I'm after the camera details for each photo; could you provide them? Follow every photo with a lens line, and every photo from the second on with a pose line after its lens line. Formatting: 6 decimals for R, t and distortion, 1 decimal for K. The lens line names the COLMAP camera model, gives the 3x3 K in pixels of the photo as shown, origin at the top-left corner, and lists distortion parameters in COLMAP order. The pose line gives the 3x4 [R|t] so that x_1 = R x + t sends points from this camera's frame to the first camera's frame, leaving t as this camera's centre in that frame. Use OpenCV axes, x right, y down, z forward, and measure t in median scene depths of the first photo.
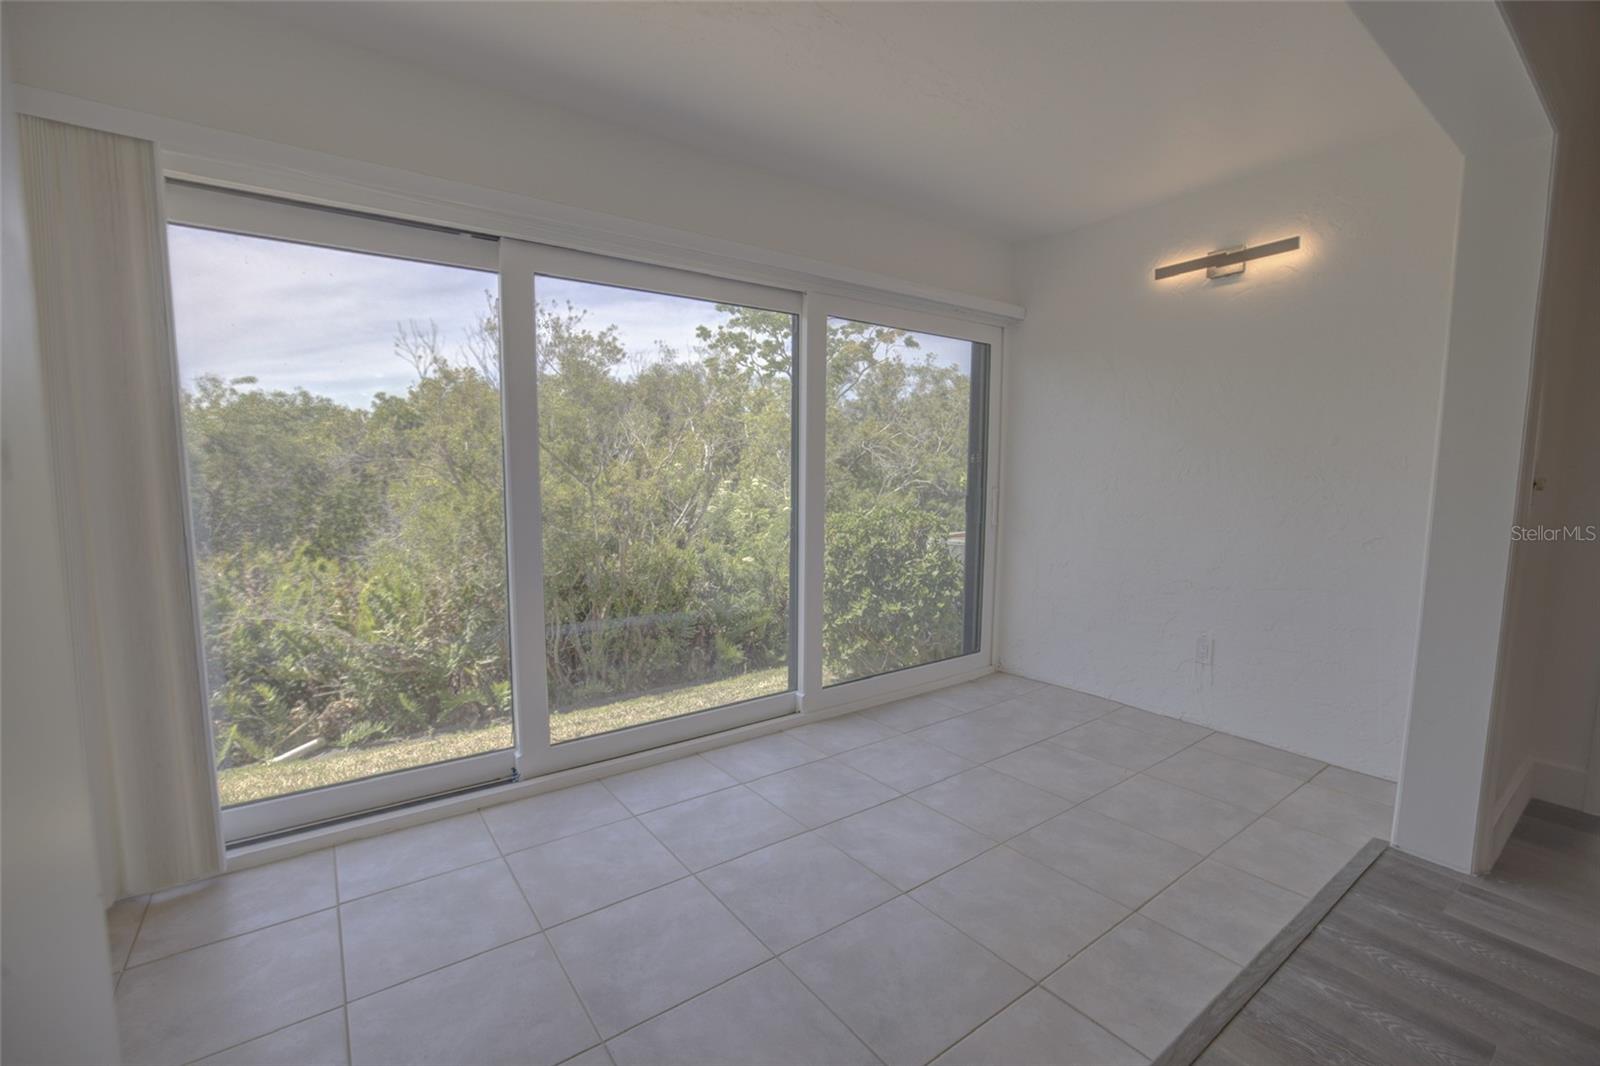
lens RADIAL K [[686.2, 0, 797.4], [0, 686.2, 535.5], [0, 0, 1]] dist [-0.045326, 0.014947]
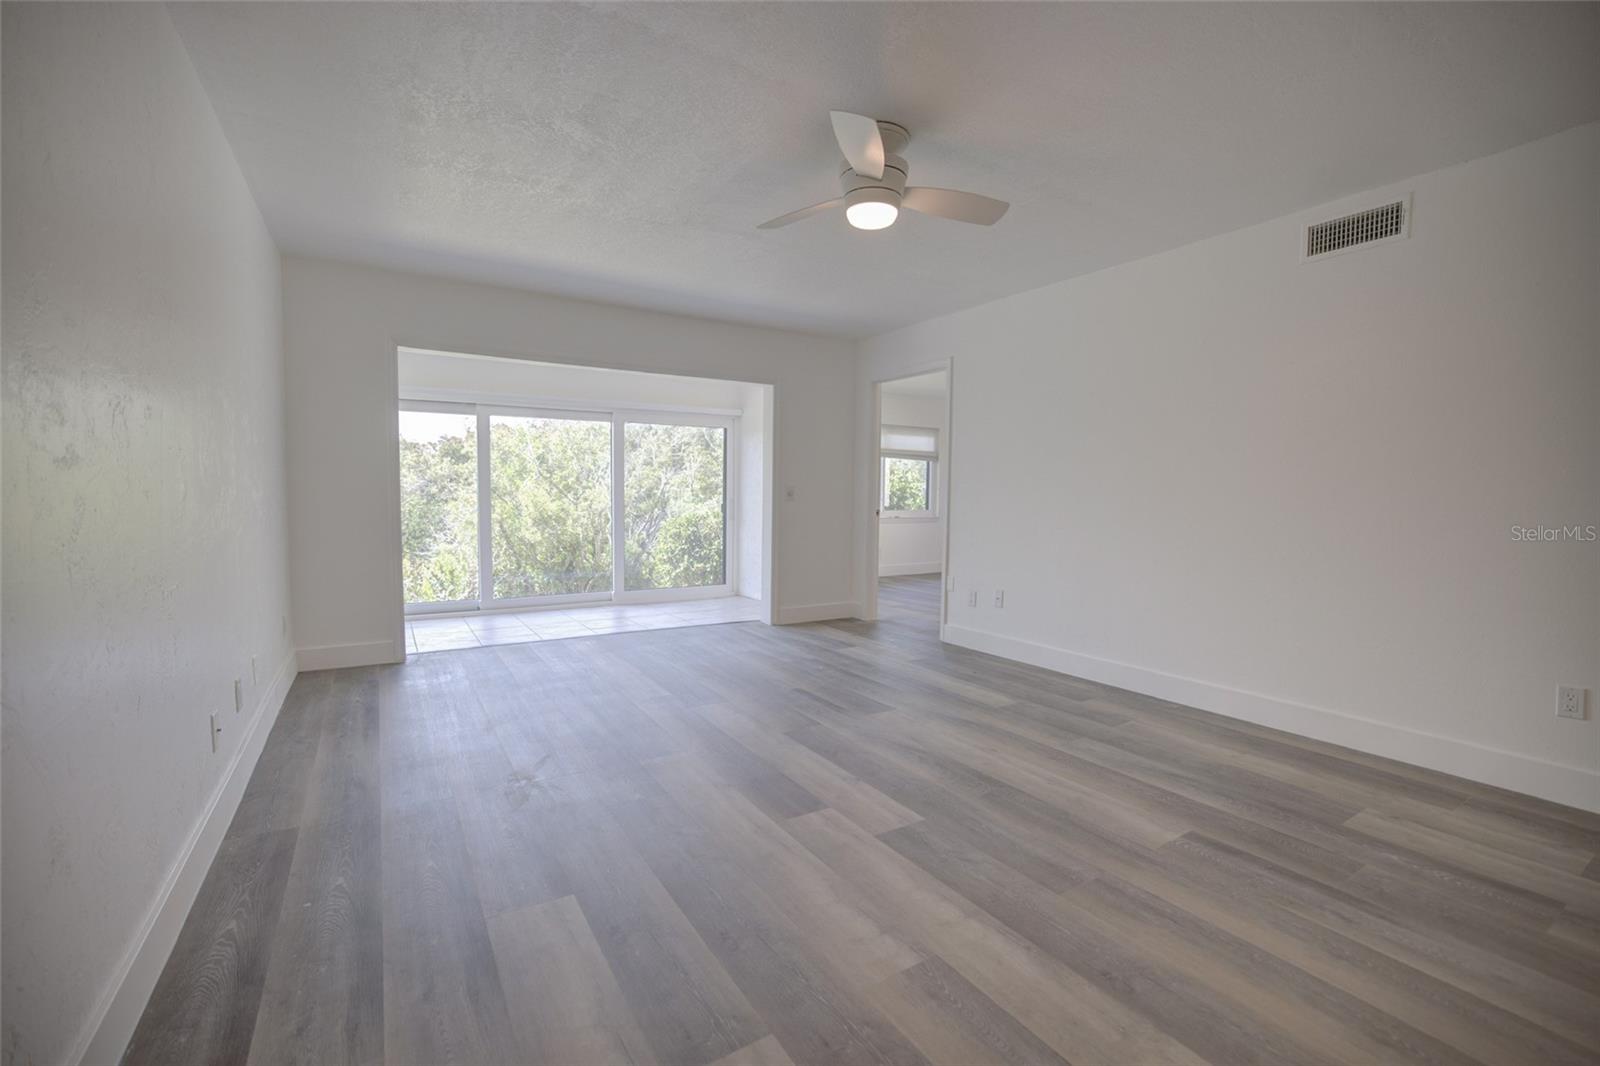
lens RADIAL K [[686.2, 0, 797.4], [0, 686.2, 535.5], [0, 0, 1]] dist [-0.045326, 0.014947]
pose [[0.997168, 0.008156, -0.074767, 0.539415], [-0.010800, 0.999328, -0.035027, 0.086023], [0.074432, 0.035735, 0.996586, -0.815794]]
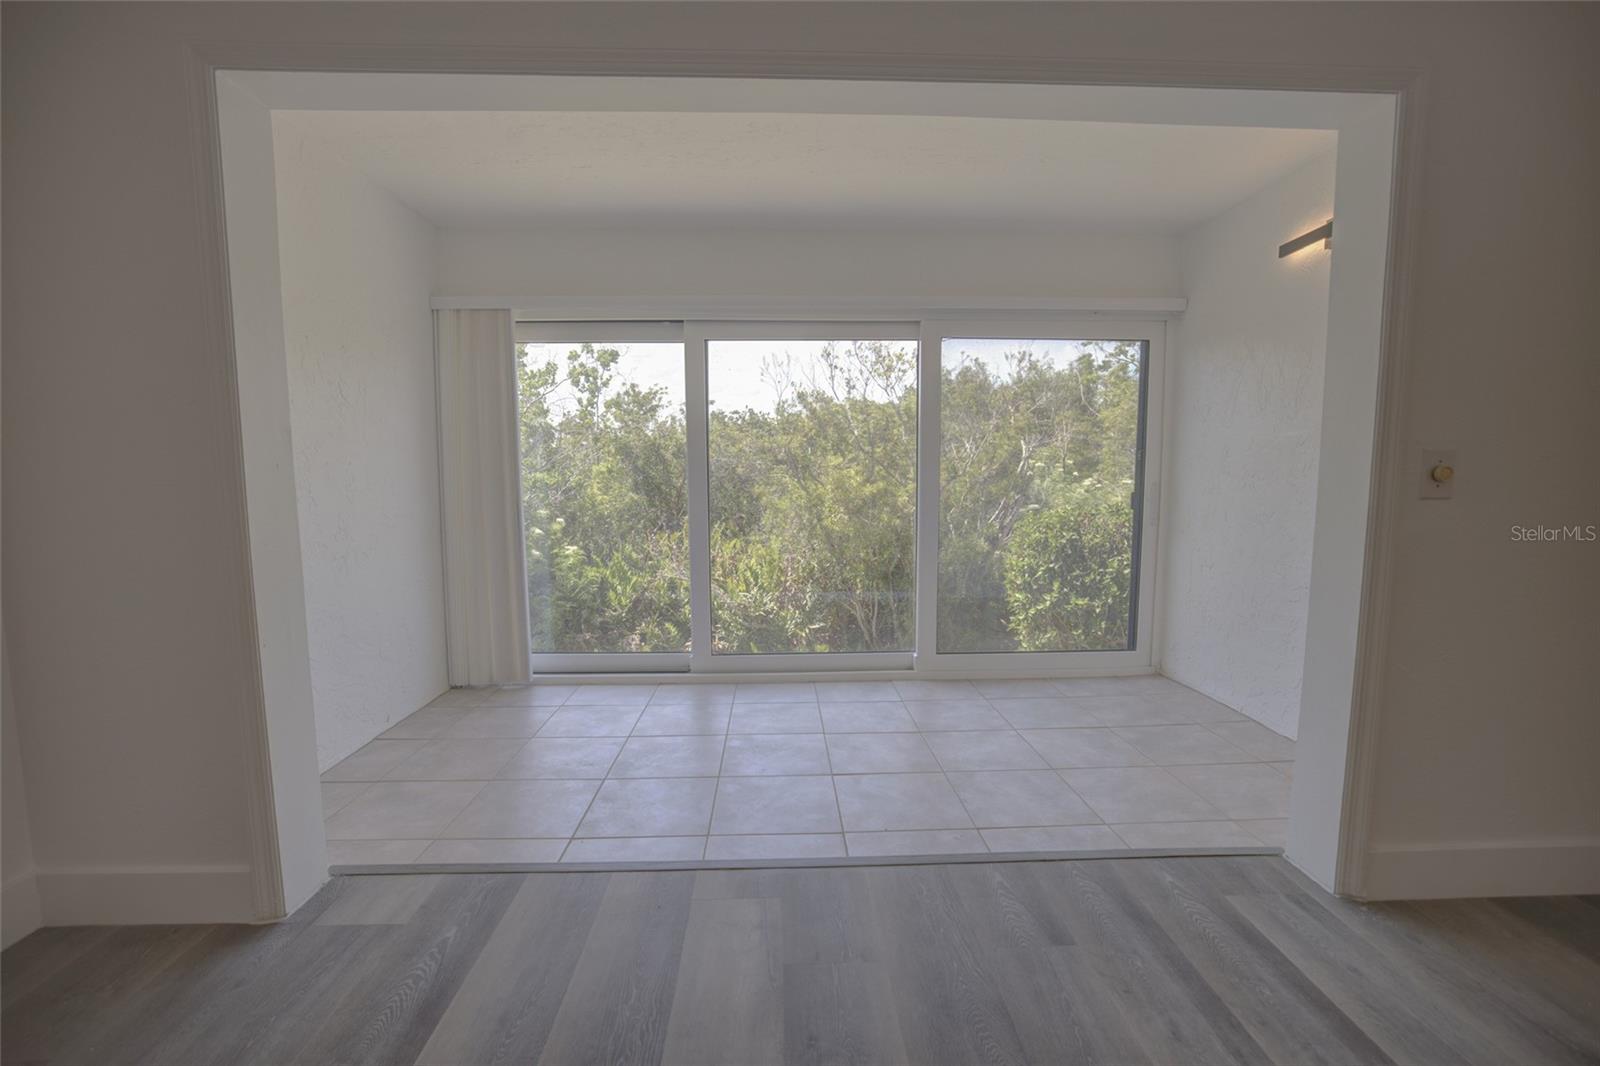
lens RADIAL K [[686.2, 0, 797.4], [0, 686.2, 535.5], [0, 0, 1]] dist [-0.045326, 0.014947]
pose [[0.828846, 0.044578, -0.557698, 0.352213], [-0.044922, 0.998905, 0.013081, 0.011711], [0.557670, 0.014211, 0.829941, -0.080838]]
